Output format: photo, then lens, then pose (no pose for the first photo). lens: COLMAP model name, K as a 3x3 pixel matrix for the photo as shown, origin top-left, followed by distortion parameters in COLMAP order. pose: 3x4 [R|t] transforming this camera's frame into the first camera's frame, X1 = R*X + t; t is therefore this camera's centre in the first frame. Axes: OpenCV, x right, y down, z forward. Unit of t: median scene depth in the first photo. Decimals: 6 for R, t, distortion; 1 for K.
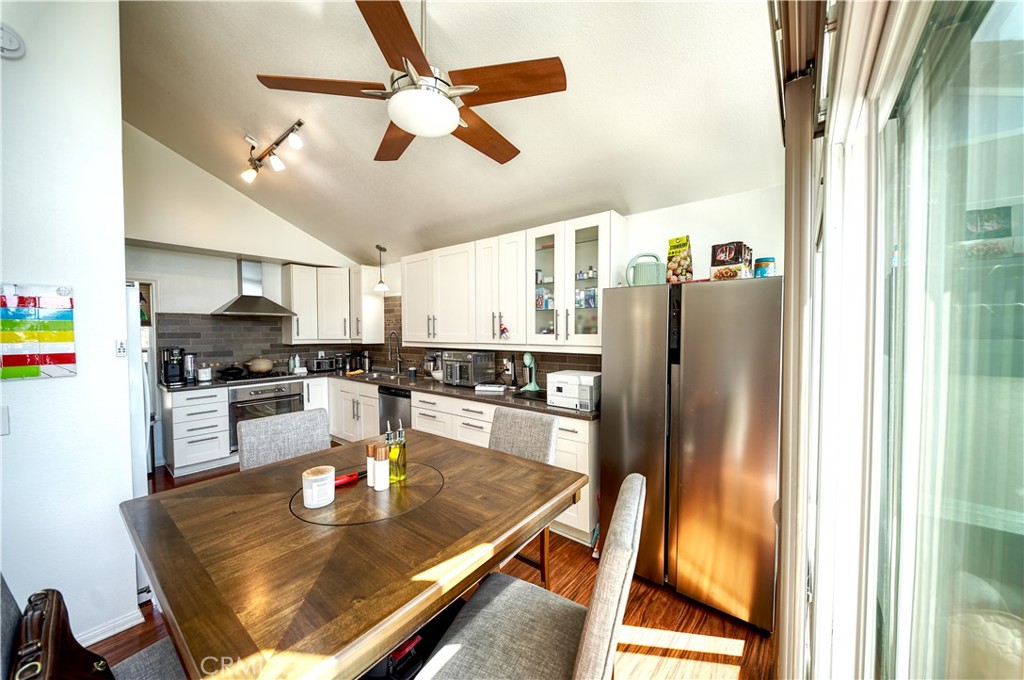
lens RADIAL K [[361.1, 0, 511.3], [0, 361.1, 340.5], [0, 0, 1]] dist [0.001131, 0.000025]
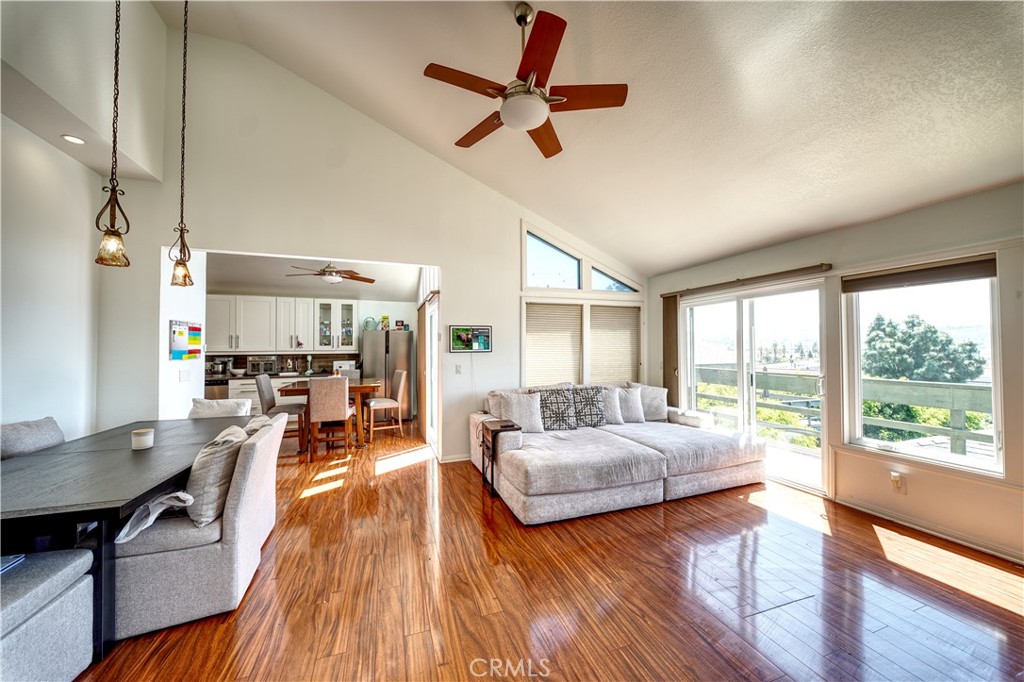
lens RADIAL K [[361.1, 0, 512.9], [0, 361.1, 341.1], [0, 0, 1]] dist [0.001131, 0.000025]
pose [[0.544274, 0.017008, 0.838735, -1.192484], [0.026300, 0.998957, -0.037324, 0.069459], [-0.838495, 0.042373, 0.543259, -1.257667]]
